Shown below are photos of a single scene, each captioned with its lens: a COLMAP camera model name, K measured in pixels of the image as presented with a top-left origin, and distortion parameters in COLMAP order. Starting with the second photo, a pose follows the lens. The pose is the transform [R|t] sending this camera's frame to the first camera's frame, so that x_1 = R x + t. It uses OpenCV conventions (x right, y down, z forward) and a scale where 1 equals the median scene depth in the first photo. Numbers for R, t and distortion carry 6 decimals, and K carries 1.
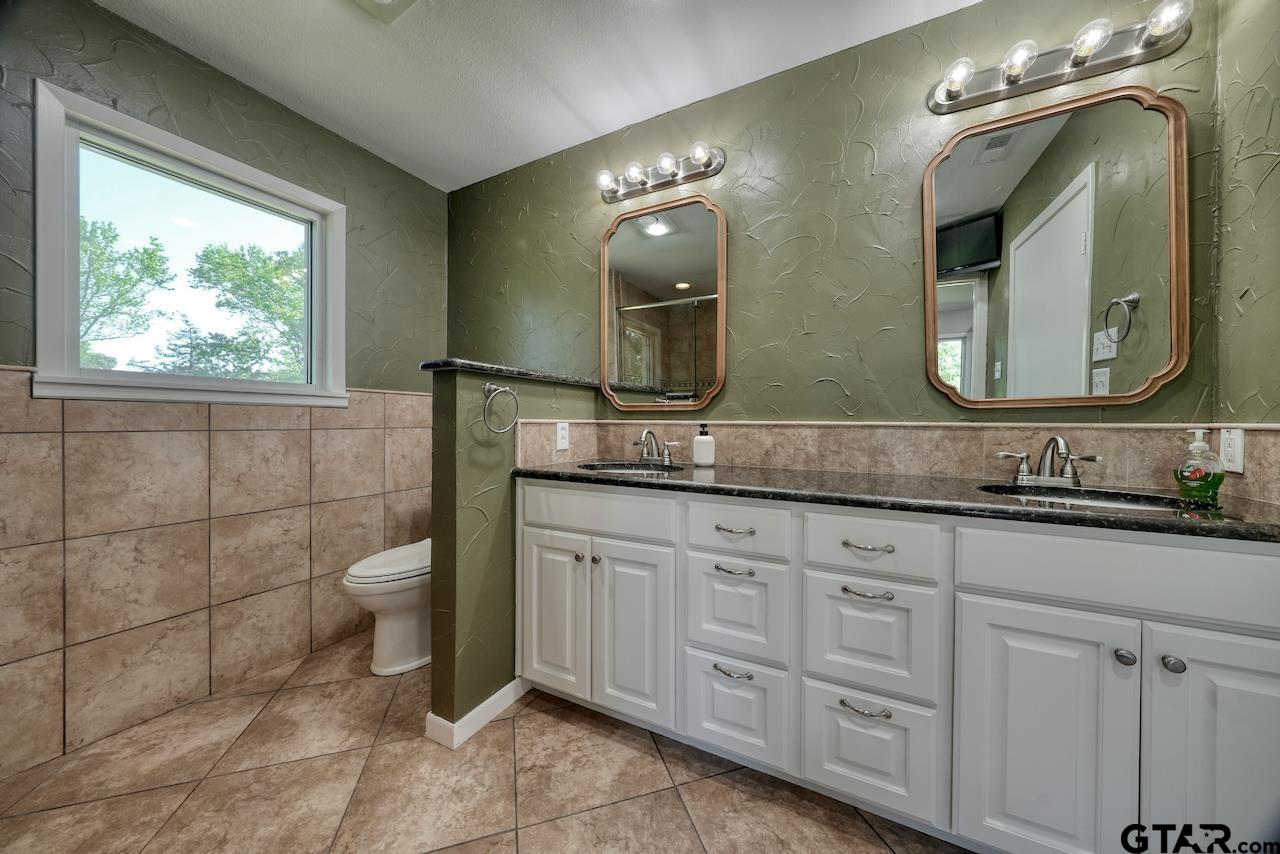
lens RADIAL K [[432.1, 0, 636.0], [0, 432.1, 422.0], [0, 0, 1]] dist [-0.005240, 0.001257]
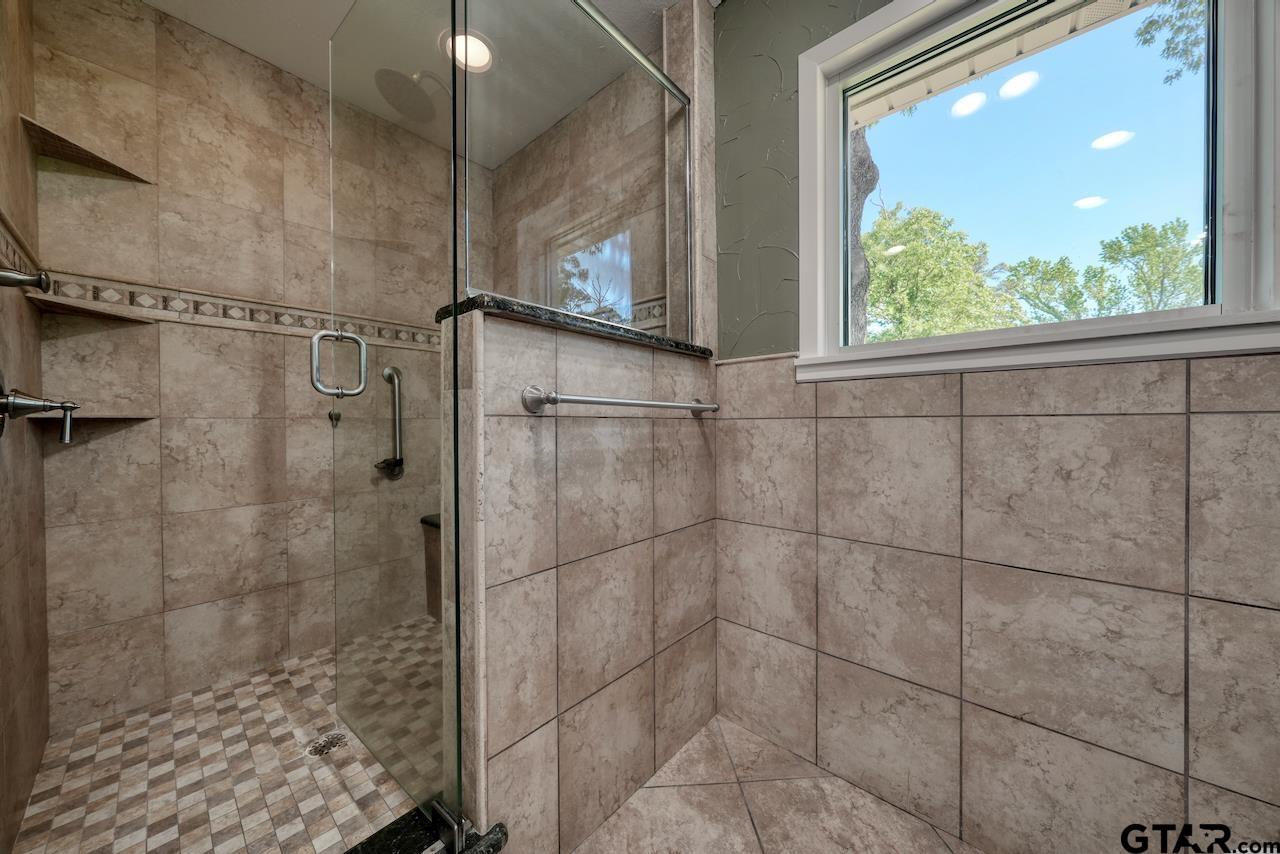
lens RADIAL K [[432.1, 0, 641.7], [0, 432.1, 428.1], [0, 0, 1]] dist [-0.005240, 0.001257]
pose [[-0.224476, 0.002929, -0.974475, -0.289461], [-0.000853, 0.999995, 0.003202, 0.036606], [0.974479, 0.001550, -0.224473, 0.709719]]
